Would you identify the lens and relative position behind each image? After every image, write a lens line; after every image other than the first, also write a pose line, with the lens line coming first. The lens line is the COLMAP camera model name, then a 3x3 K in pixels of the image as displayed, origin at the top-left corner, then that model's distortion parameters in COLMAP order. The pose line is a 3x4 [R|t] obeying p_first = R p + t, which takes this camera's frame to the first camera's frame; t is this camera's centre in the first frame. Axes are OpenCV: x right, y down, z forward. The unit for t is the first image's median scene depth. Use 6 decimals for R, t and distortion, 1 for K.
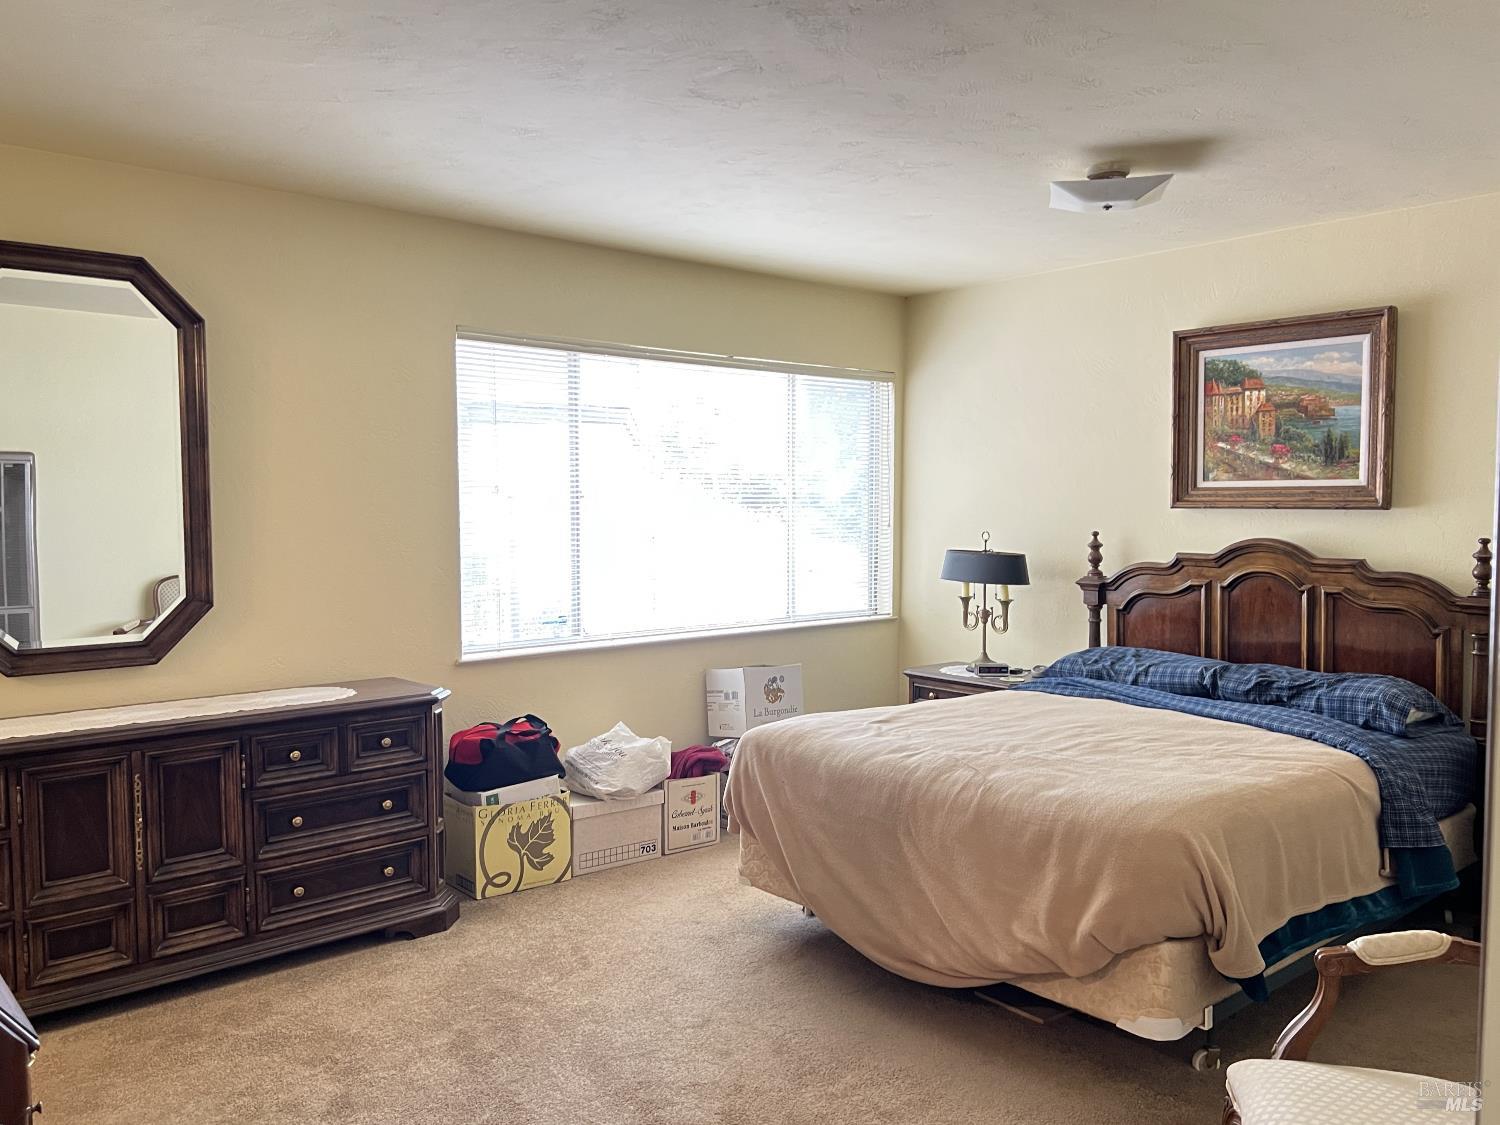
lens RADIAL K [[1156.4, 0, 740.7], [0, 1156.4, 568.5], [0, 0, 1]] dist [0.080902, -0.091646]
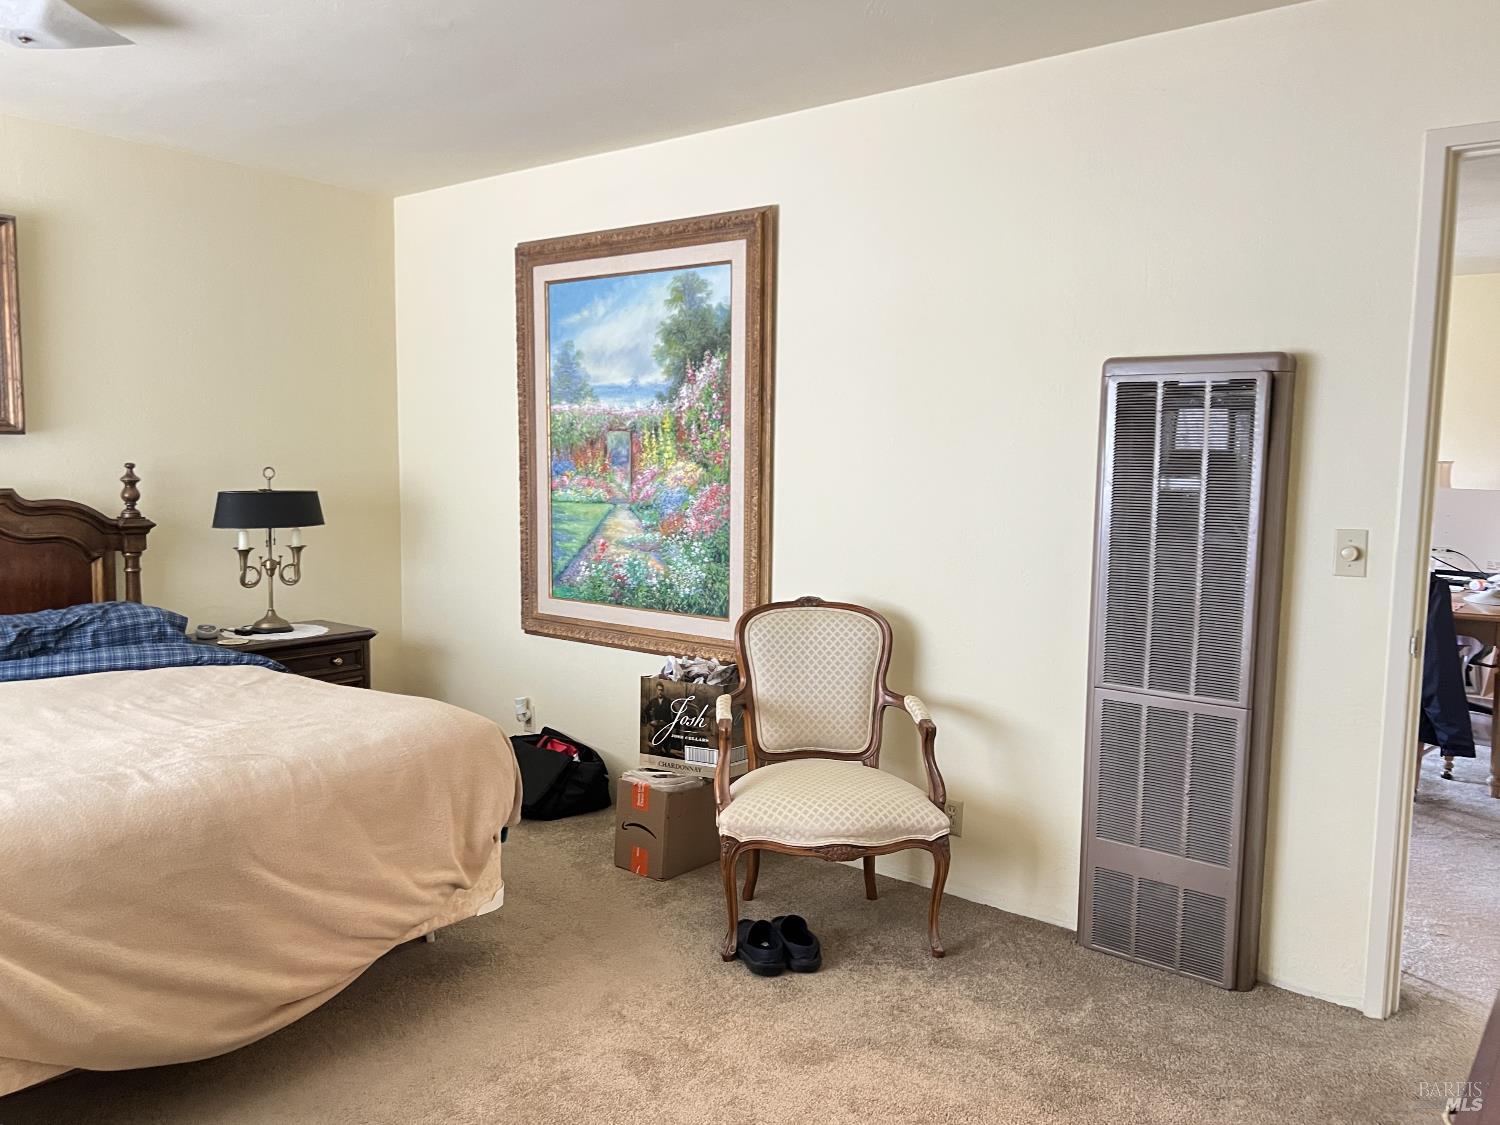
lens RADIAL K [[1156.4, 0, 736.9], [0, 1156.4, 569.0], [0, 0, 1]] dist [0.080902, -0.091646]
pose [[-0.167667, -0.108701, 0.979833, -0.451612], [0.036495, 0.992537, 0.116355, -0.029447], [-0.985168, 0.055268, -0.162449, 0.551299]]
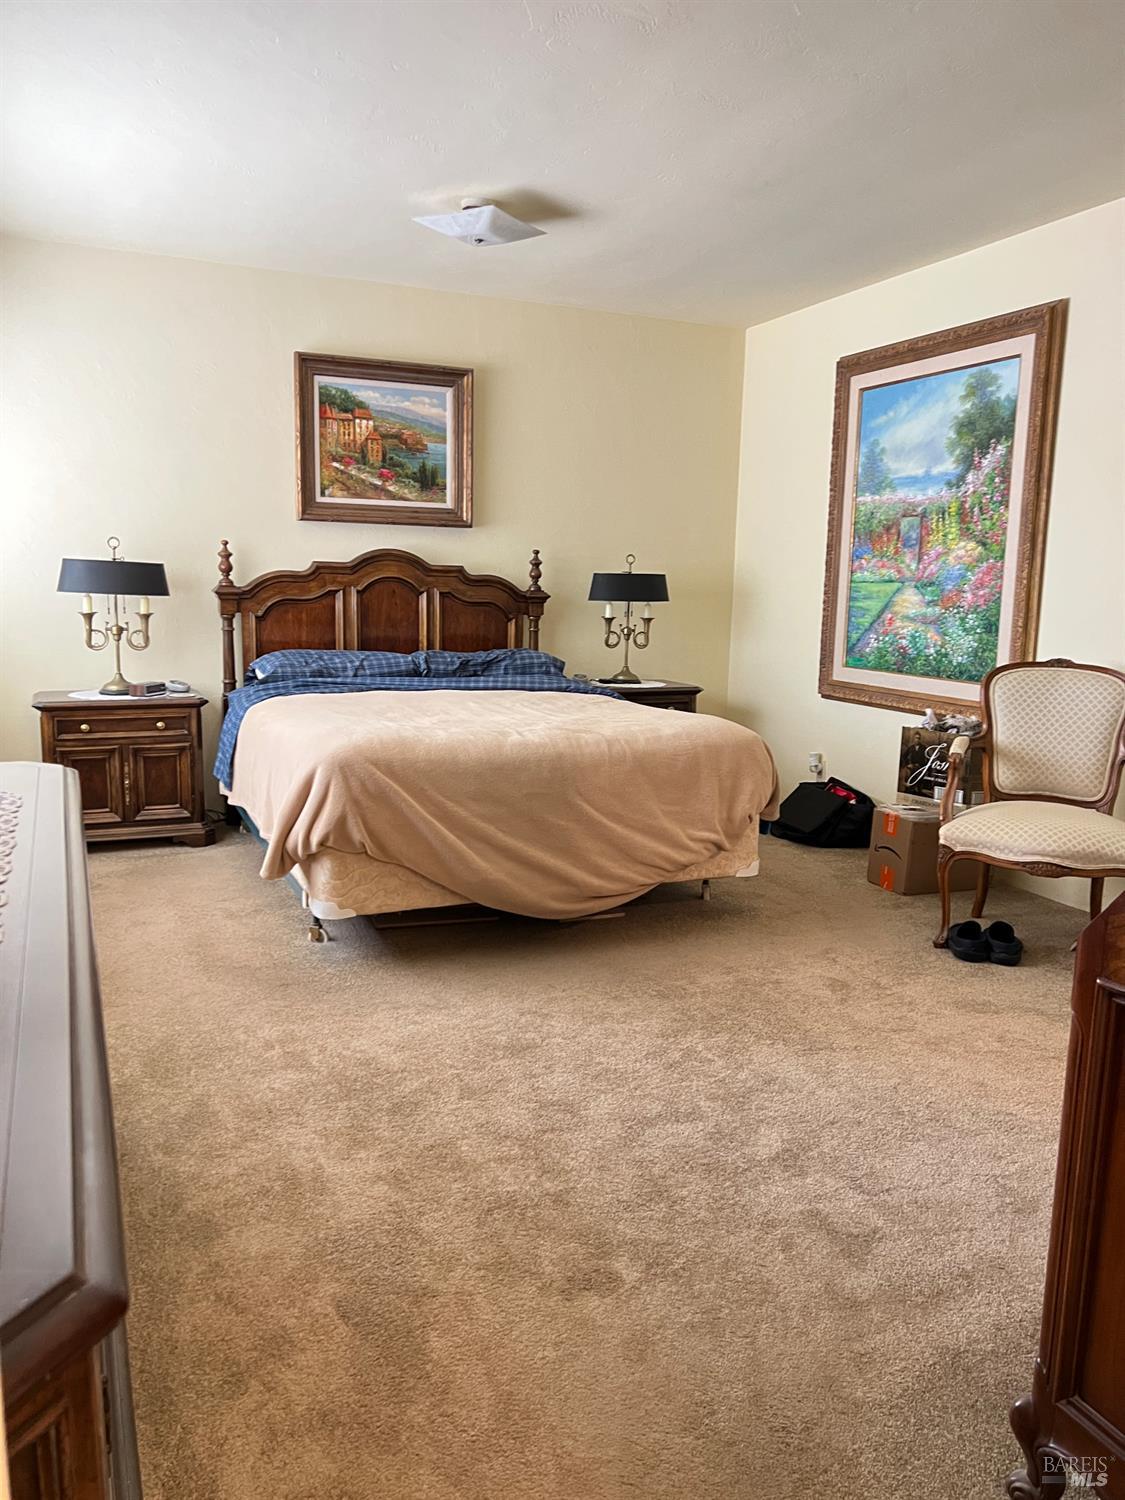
lens RADIAL K [[1156.4, 0, 549.9], [0, 1156.4, 762.8], [0, 0, 1]] dist [0.080902, -0.091646]
pose [[0.314920, -0.151512, 0.936947, -0.650299], [0.030944, 0.988290, 0.149414, 0.018308], [-0.948614, -0.018060, 0.315921, 0.457301]]
